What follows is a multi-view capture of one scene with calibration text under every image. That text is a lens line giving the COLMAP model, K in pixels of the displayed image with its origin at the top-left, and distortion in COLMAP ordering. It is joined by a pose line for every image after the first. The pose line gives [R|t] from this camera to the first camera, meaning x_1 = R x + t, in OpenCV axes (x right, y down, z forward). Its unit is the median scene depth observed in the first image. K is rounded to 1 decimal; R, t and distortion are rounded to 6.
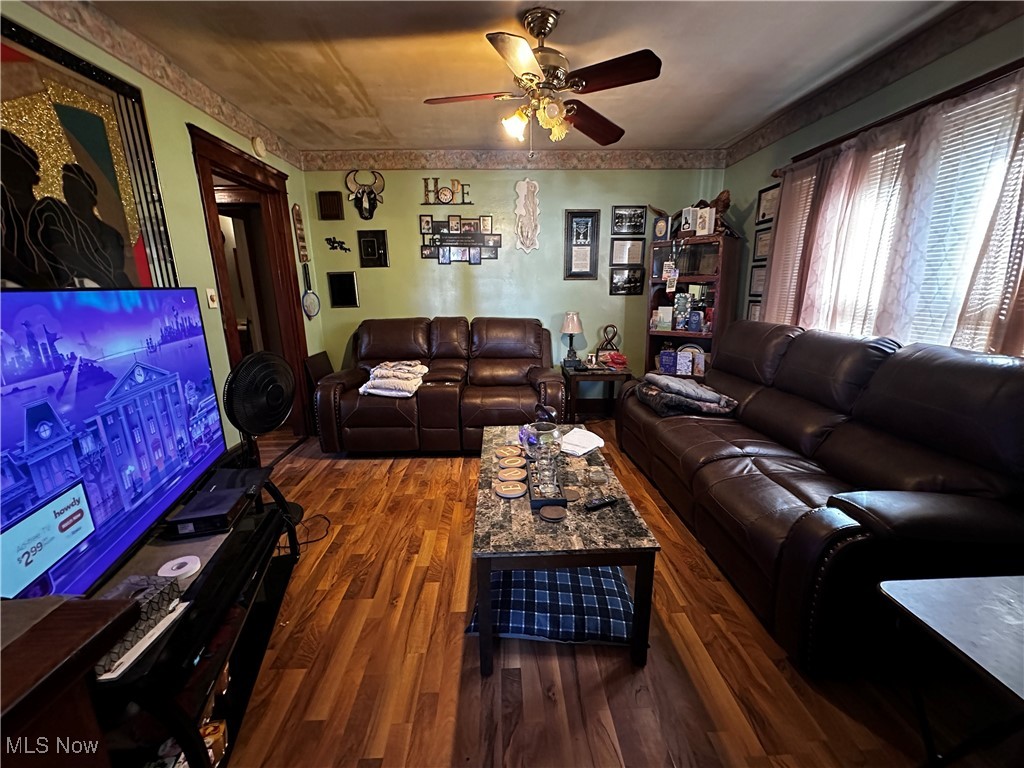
lens RADIAL K [[409.6, 0, 514.4], [0, 409.6, 384.5], [0, 0, 1]] dist [-0.002033, -0.000244]
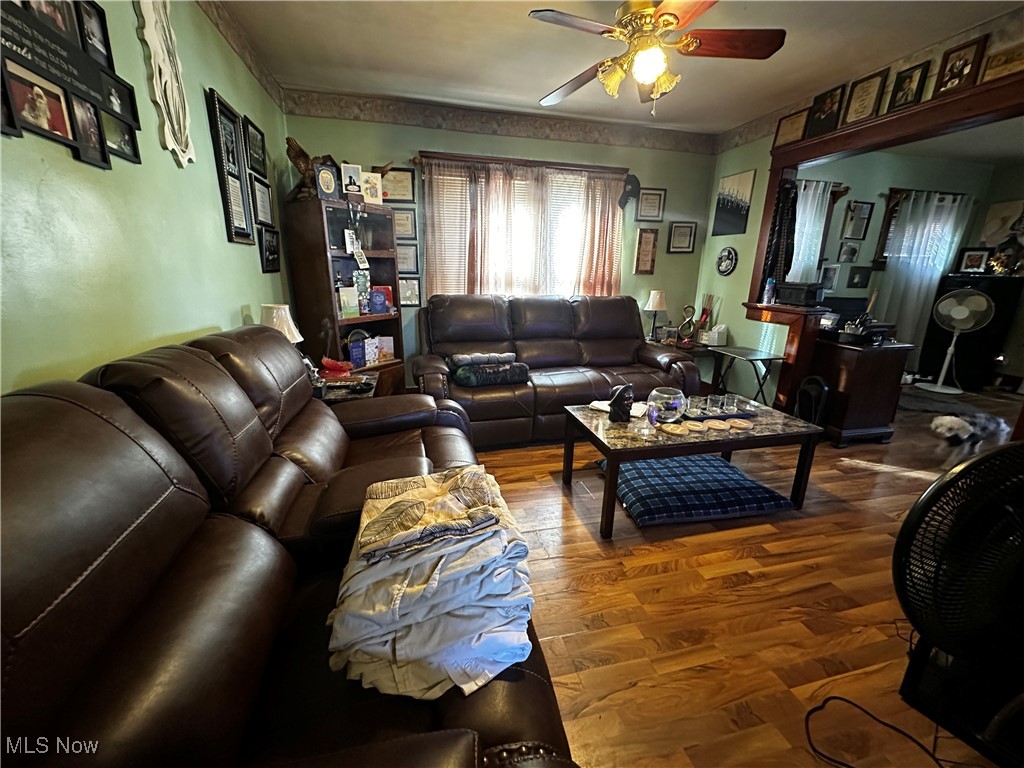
lens RADIAL K [[409.6, 0, 507.6], [0, 409.6, 381.8], [0, 0, 1]] dist [-0.002033, -0.000244]
pose [[-0.196212, -0.256081, 0.946532, -0.504557], [0.212957, 0.931127, 0.296059, -0.194254], [-0.957157, 0.259661, -0.128164, 0.879713]]
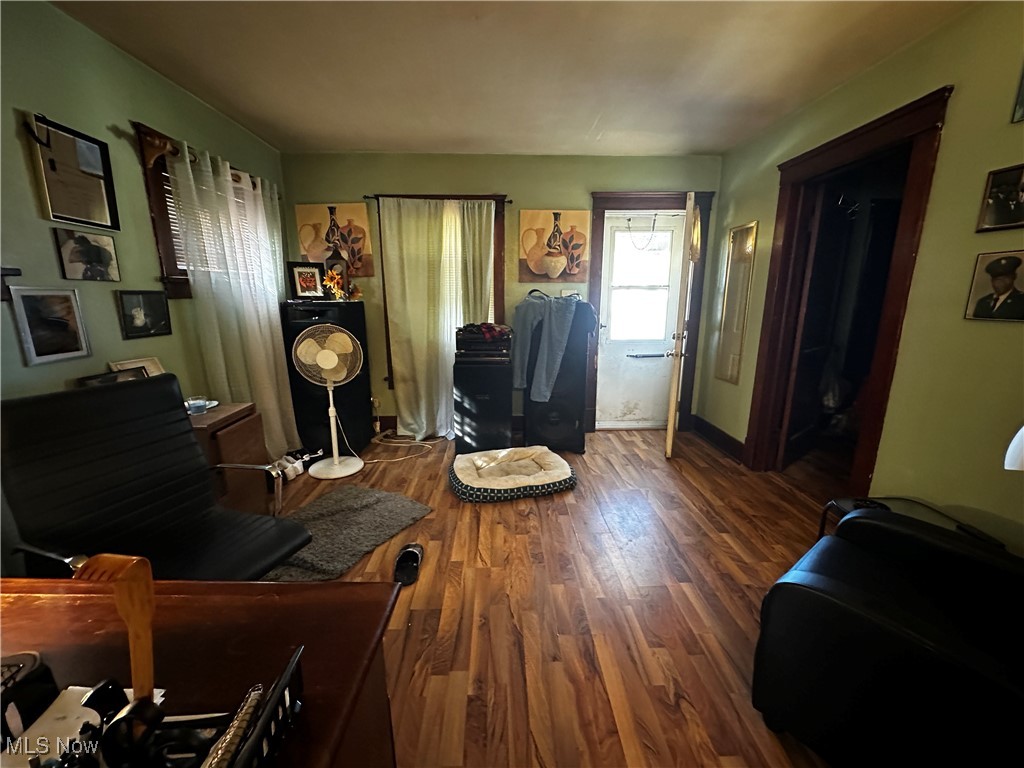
lens RADIAL K [[409.6, 0, 512.0], [0, 409.6, 384.0], [0, 0, 1]] dist [-0.002033, -0.000244]
pose [[-0.999846, 0.006523, 0.016296, 0.074748], [0.012983, 0.899629, 0.436461, -0.034698], [-0.011813, 0.436606, -0.899575, 0.095774]]
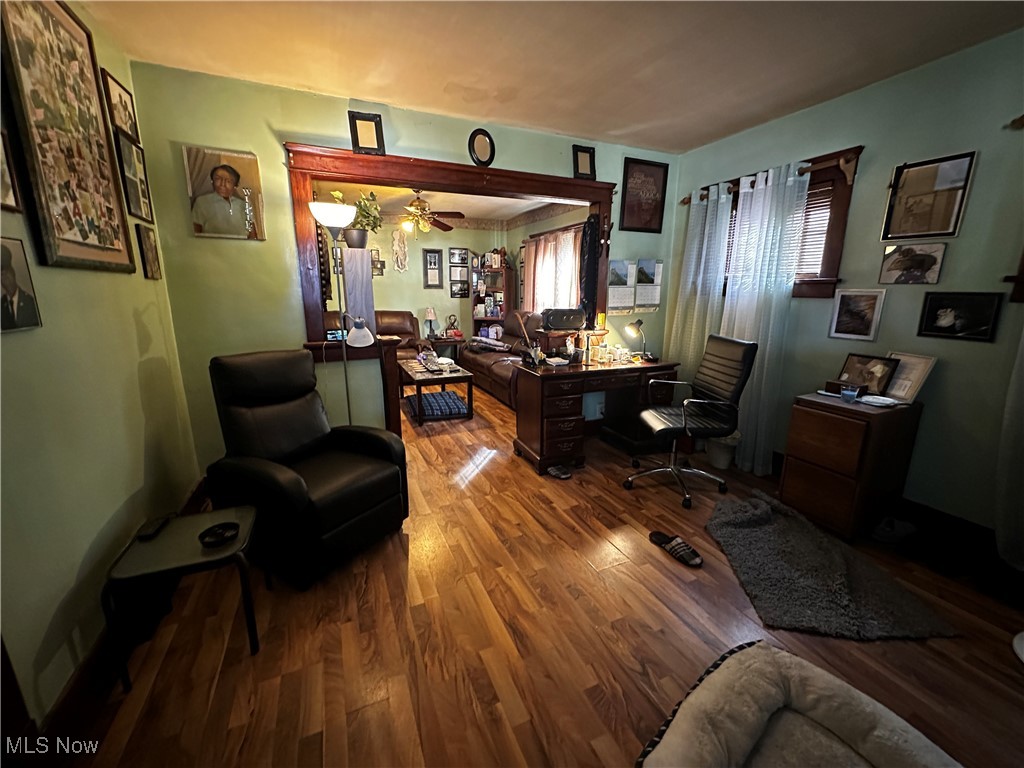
lens RADIAL K [[409.6, 0, 509.3], [0, 409.6, 383.6], [0, 0, 1]] dist [-0.002033, -0.000244]
pose [[0.932526, -0.067089, 0.354817, -0.203101], [0.070404, 0.997512, 0.003574, 0.178977], [-0.354174, 0.021648, 0.934929, -0.807058]]
